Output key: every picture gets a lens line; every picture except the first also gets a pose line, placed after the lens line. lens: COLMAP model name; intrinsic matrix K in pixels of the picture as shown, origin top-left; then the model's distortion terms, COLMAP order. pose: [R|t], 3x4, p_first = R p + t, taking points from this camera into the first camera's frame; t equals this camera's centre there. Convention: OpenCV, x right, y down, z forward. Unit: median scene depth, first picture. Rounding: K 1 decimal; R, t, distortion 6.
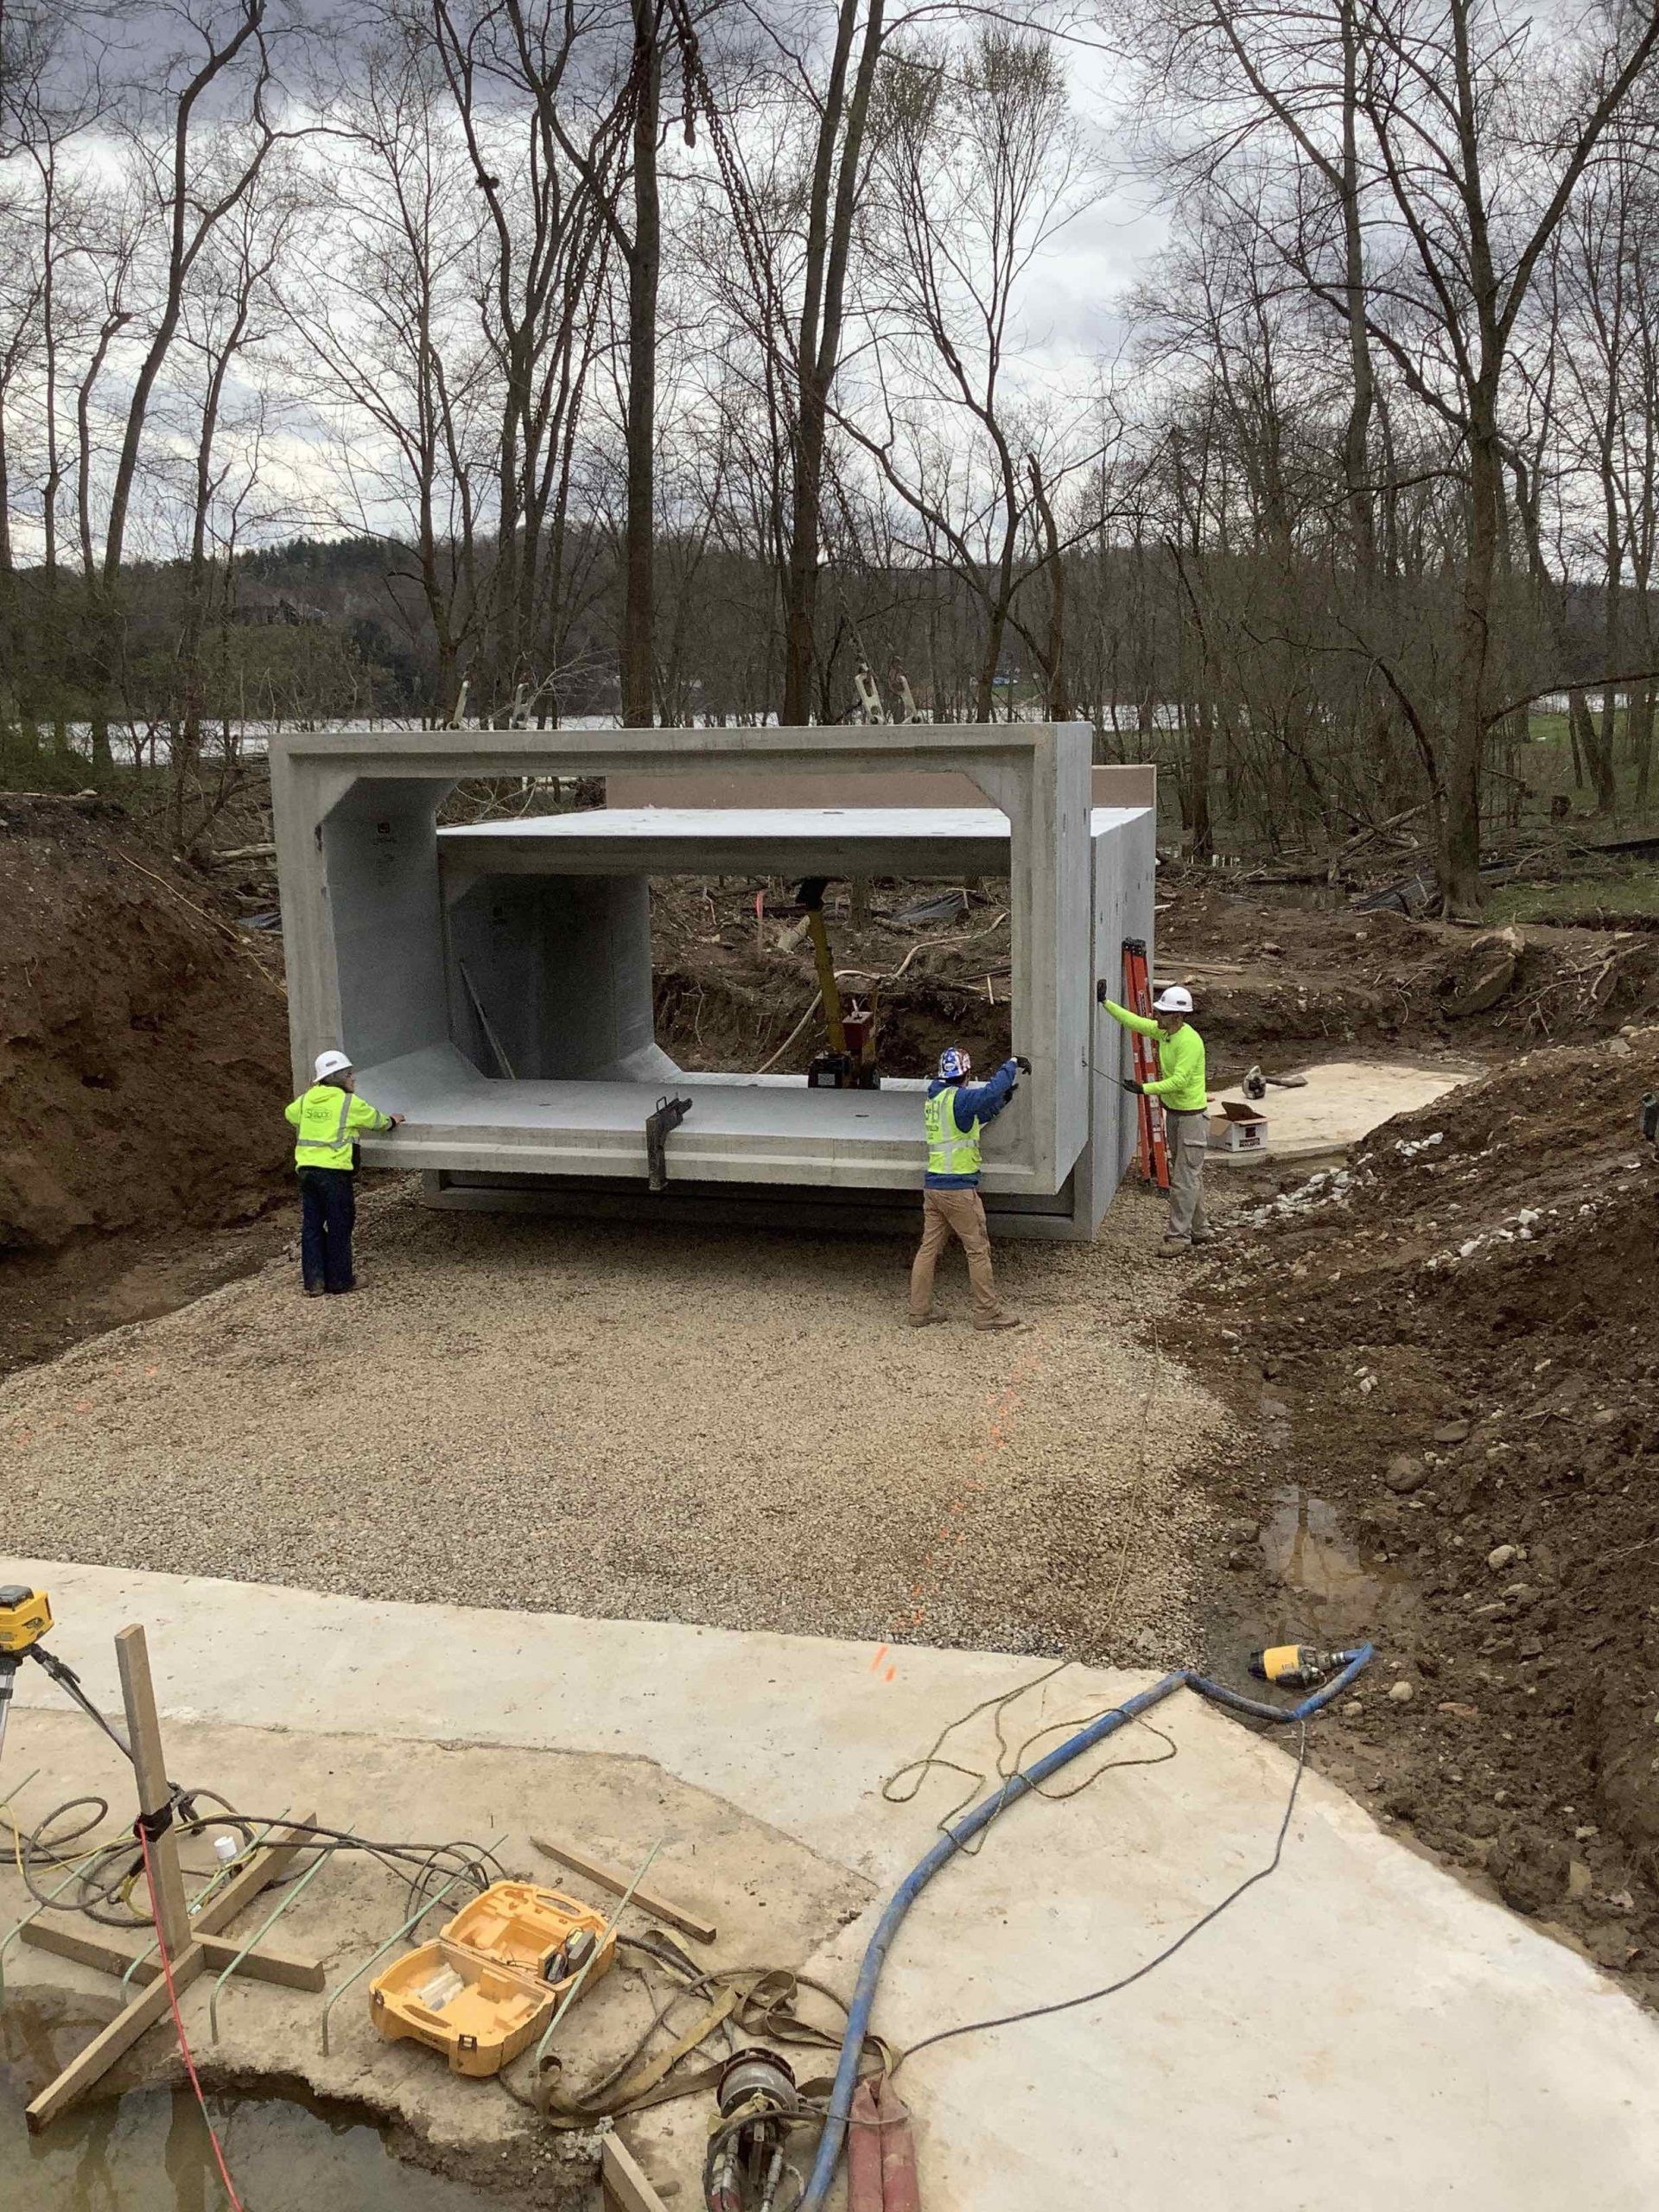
lens RADIAL K [[1834.5, 0, 822.1], [0, 1834.5, 1110.8], [0, 0, 1]] dist [0.137951, -0.264721]
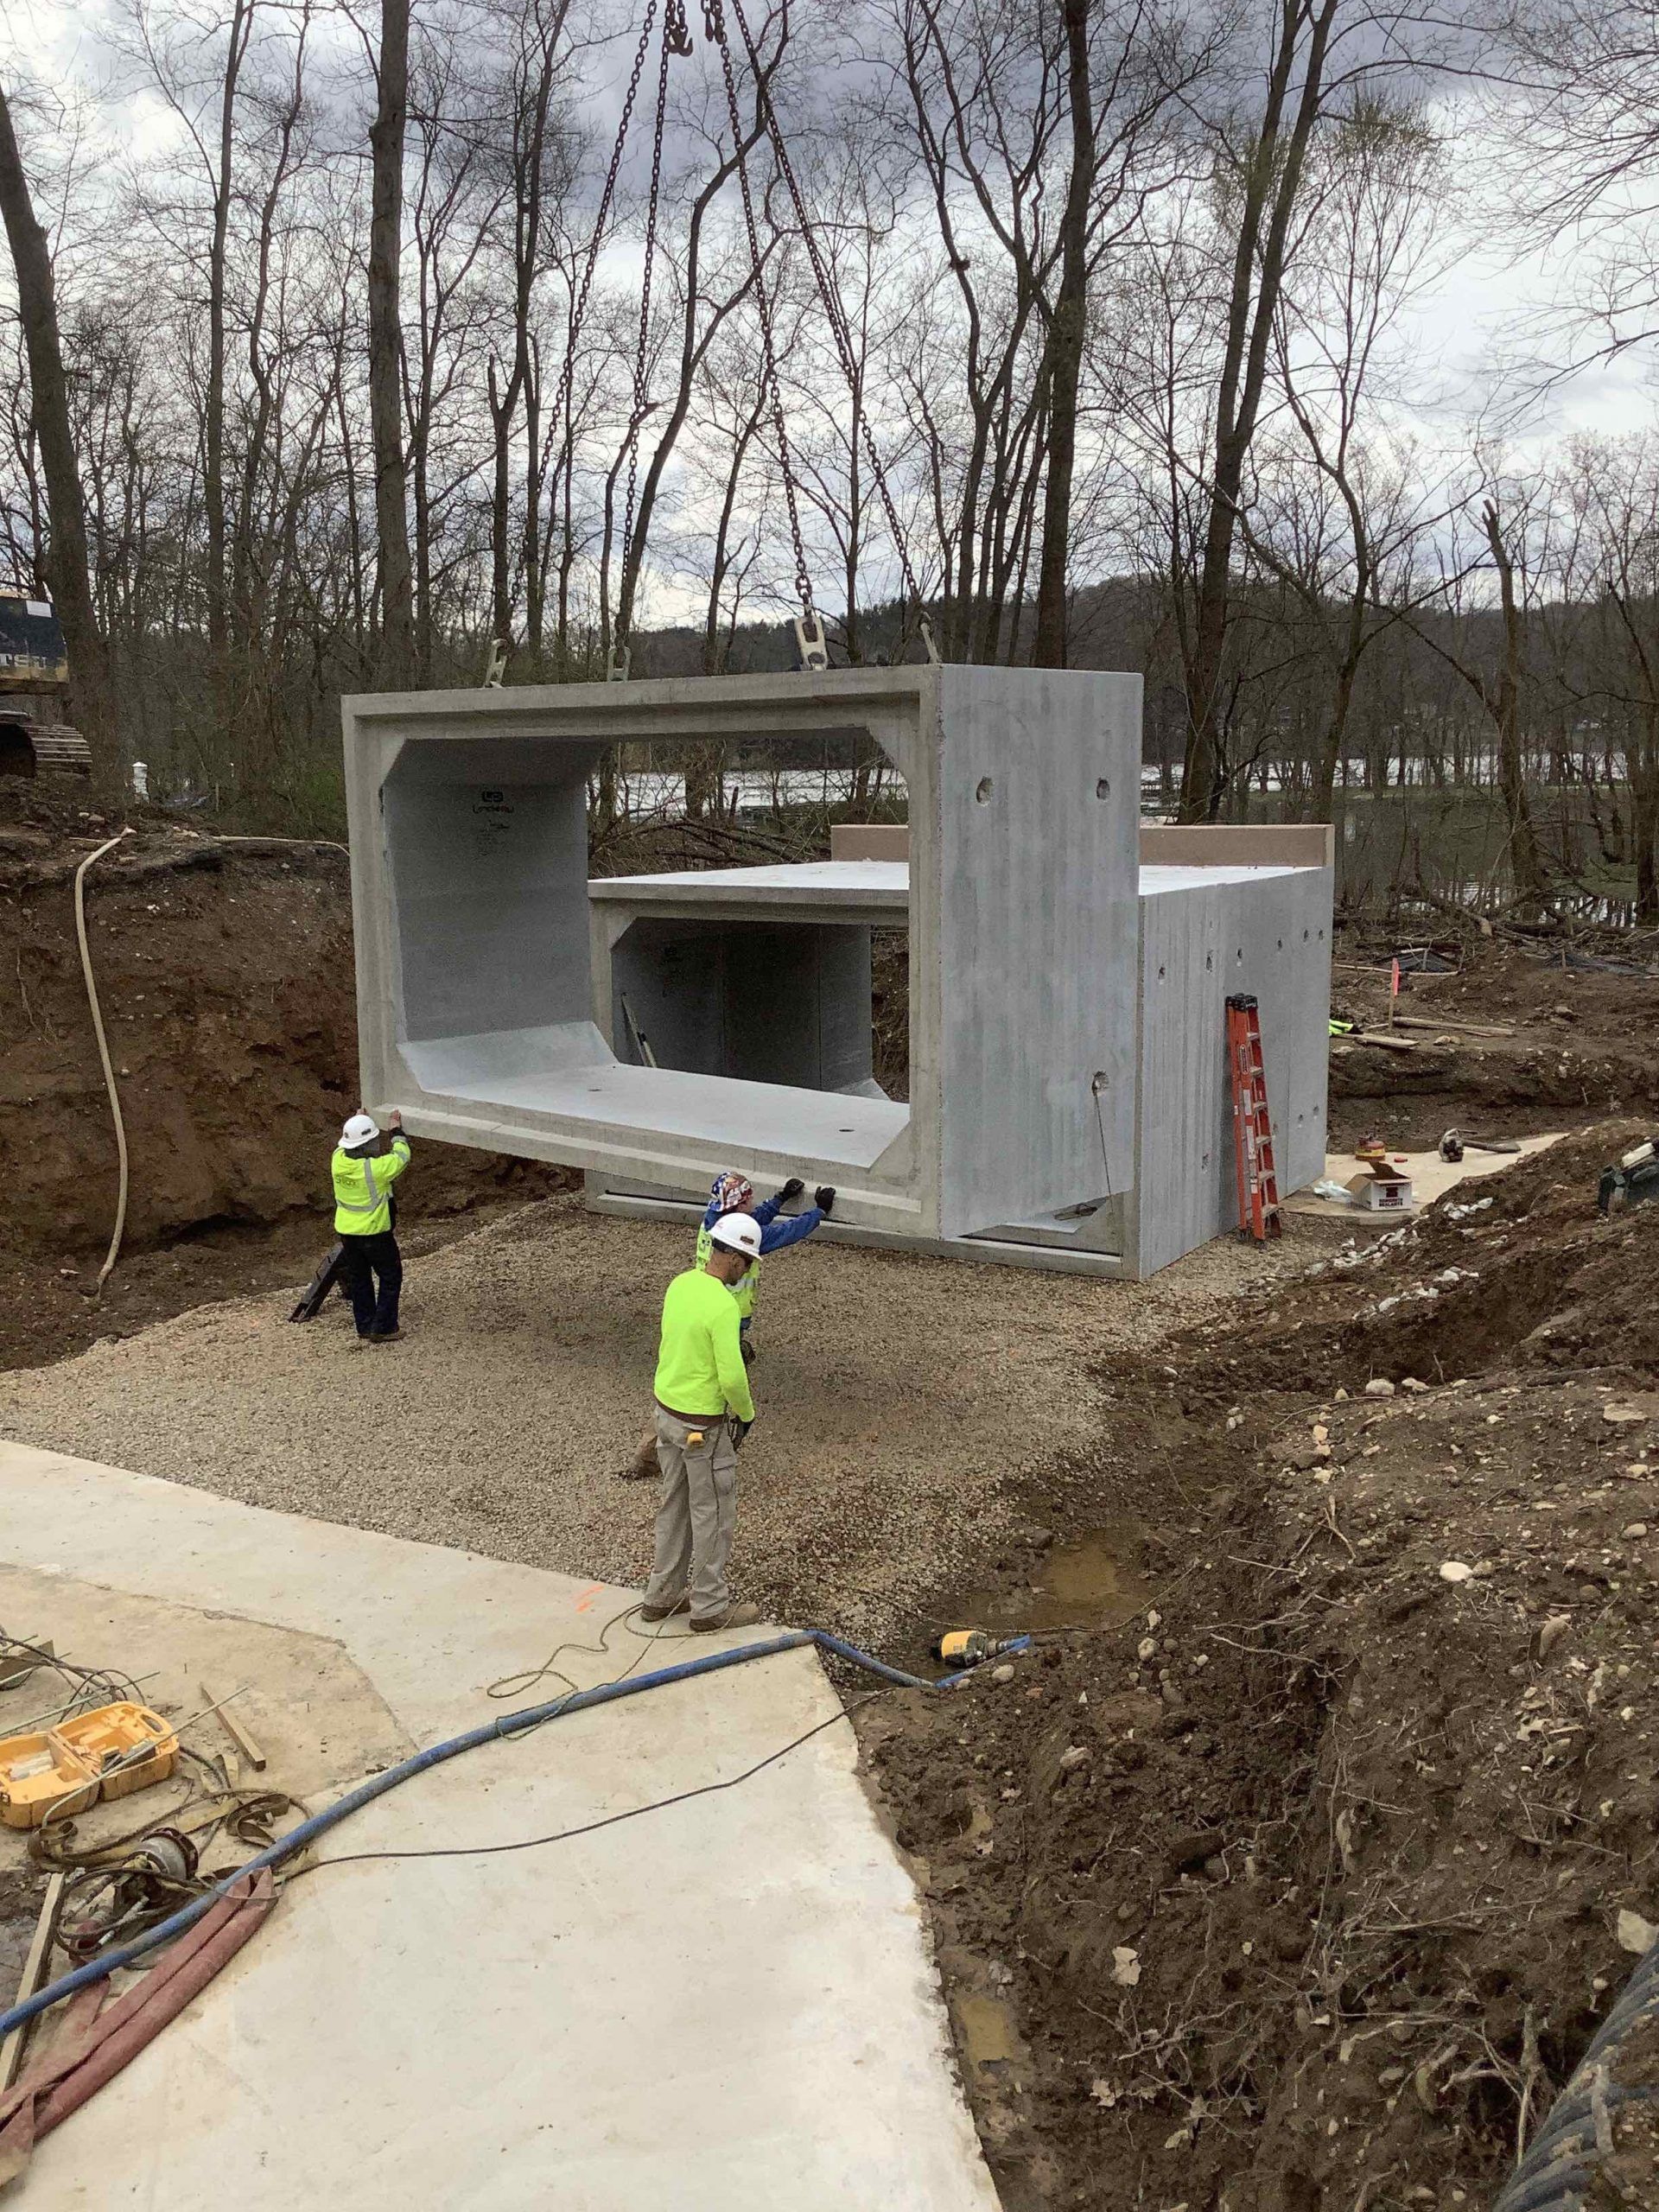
lens RADIAL K [[1820.4, 0, 830.0], [0, 1820.4, 1096.0], [0, 0, 1]] dist [0.104136, -0.162859]
pose [[0.964559, 0.048611, -0.259352, 0.275814], [-0.056787, 0.998095, -0.024123, 0.001339], [0.257685, 0.037996, 0.965482, -0.052001]]
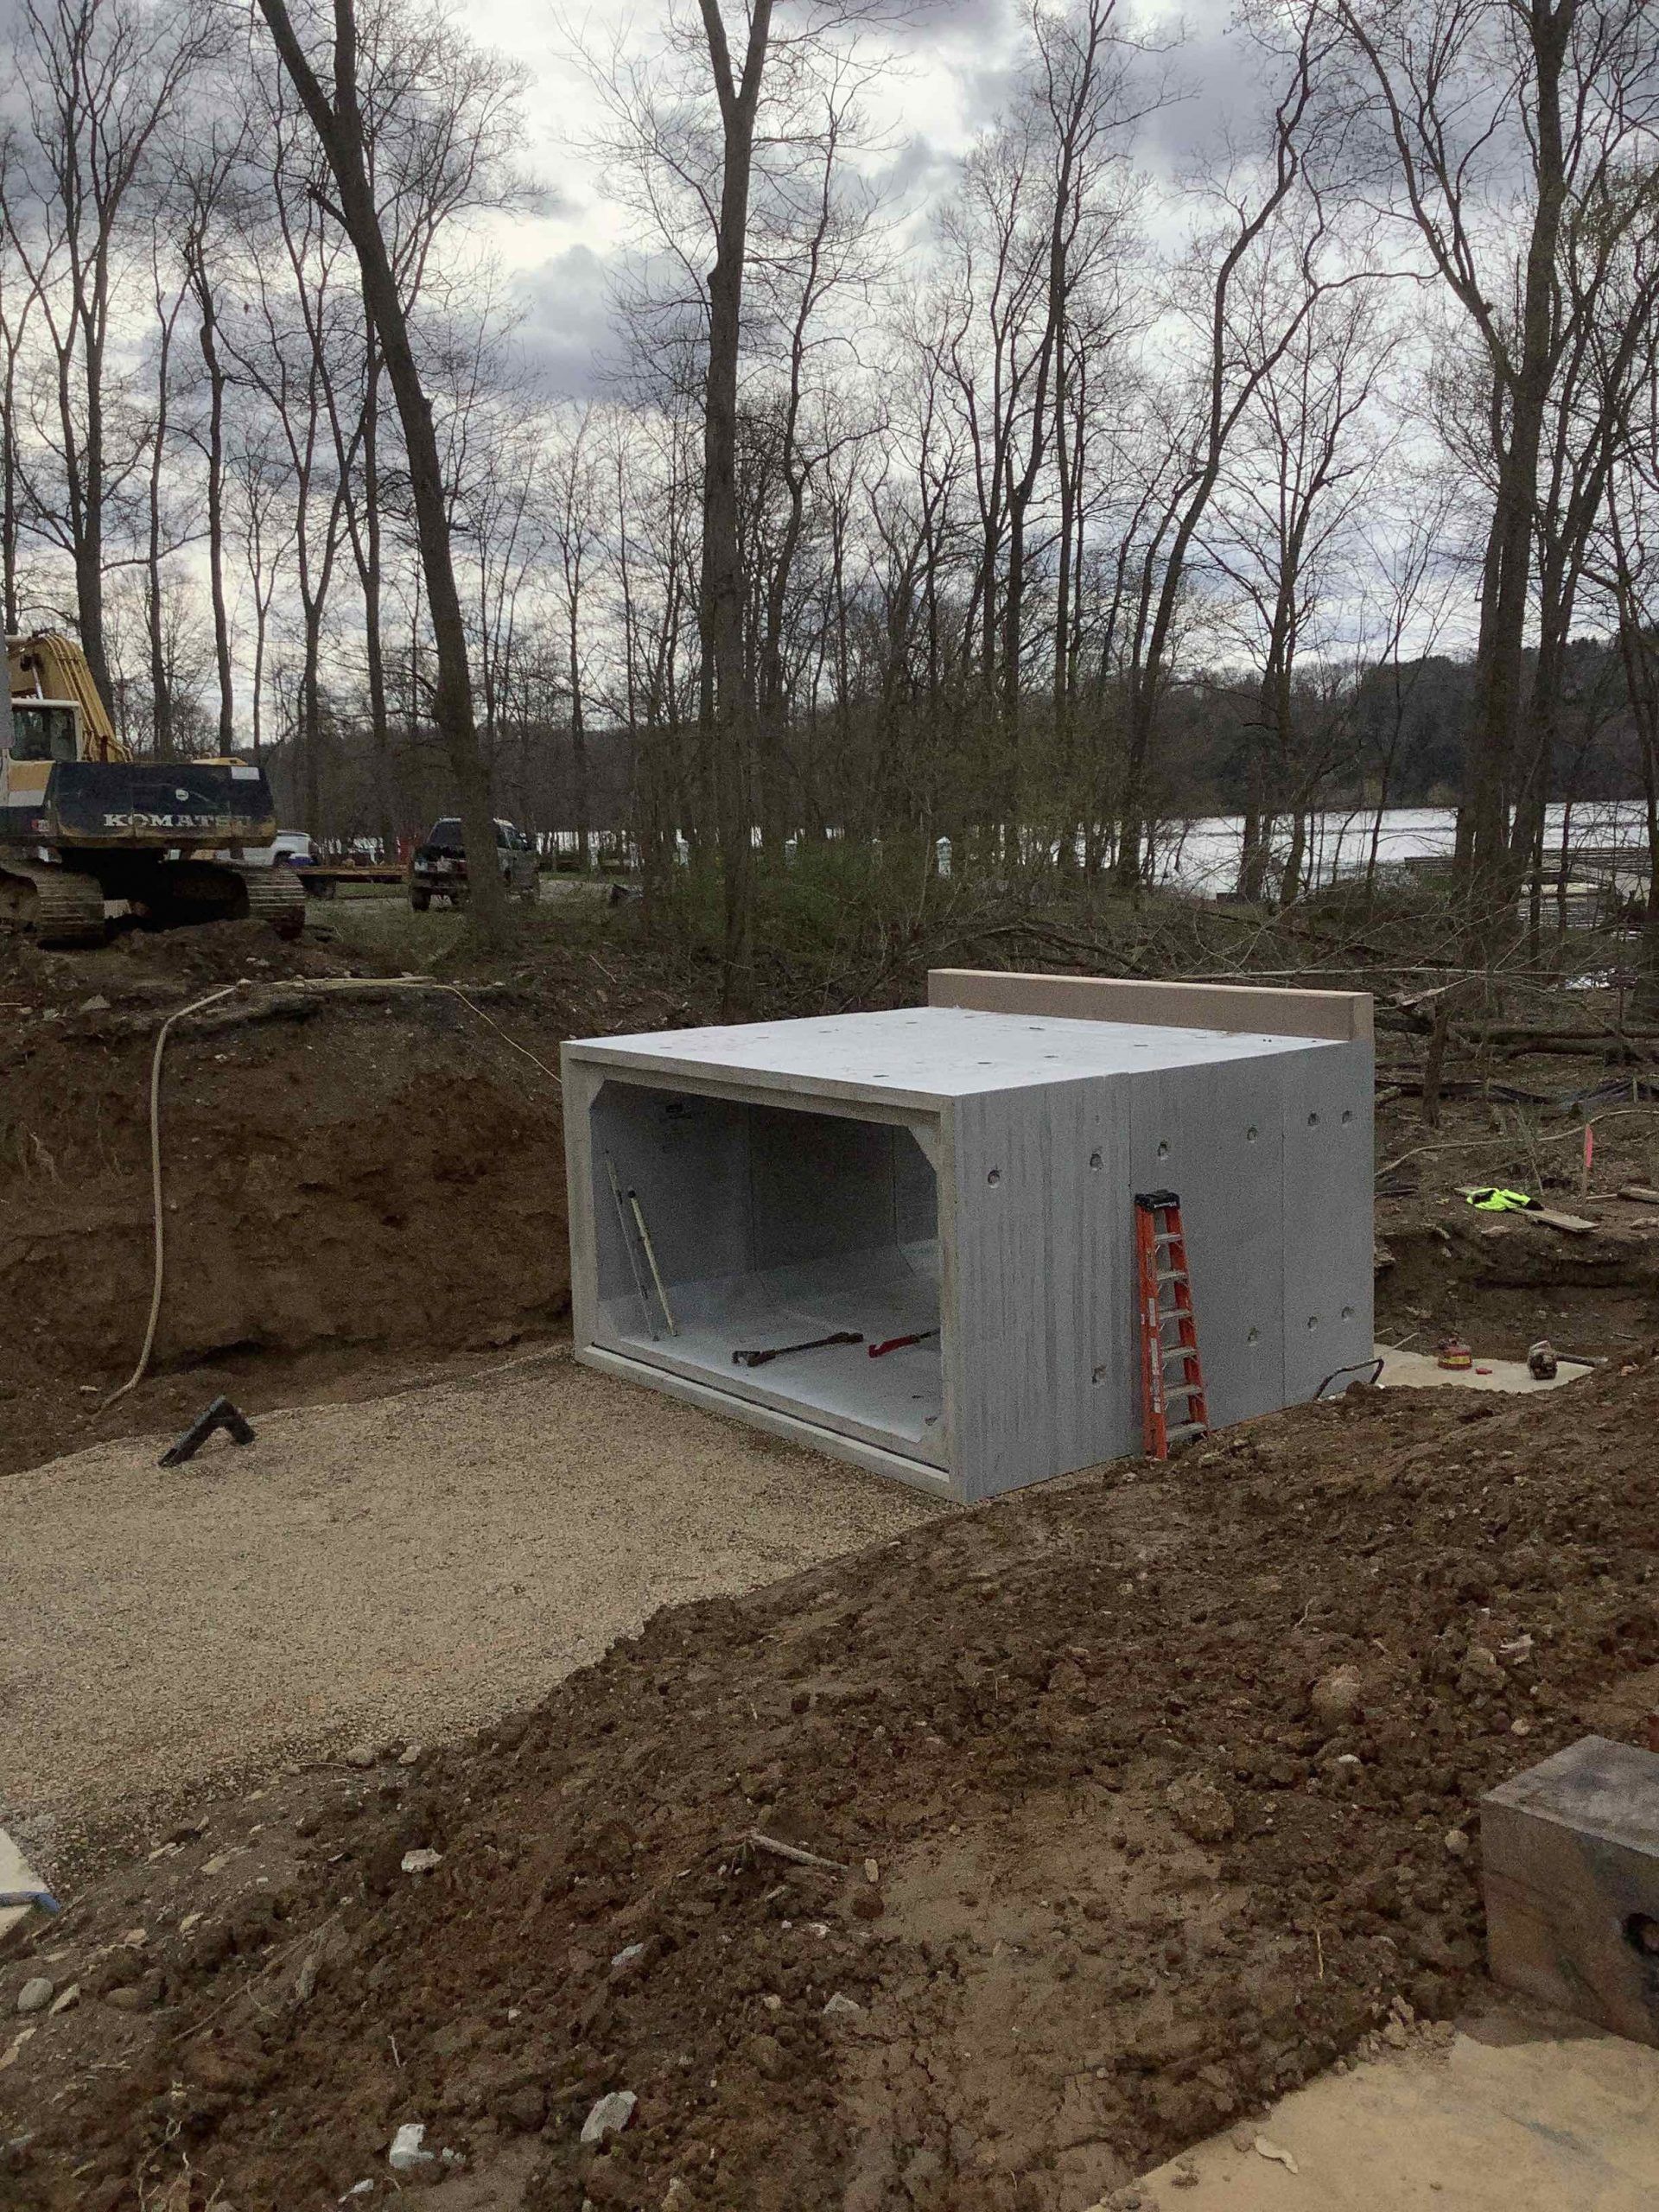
lens RADIAL K [[1837.5, 0, 827.0], [0, 1837.5, 1121.5], [0, 0, 1]] dist [0.075615, -0.103630]
pose [[0.821172, 0.079492, -0.565118, 0.703508], [-0.105621, 0.994313, -0.013613, -0.123130], [0.560822, 0.070867, 0.824898, 0.165644]]
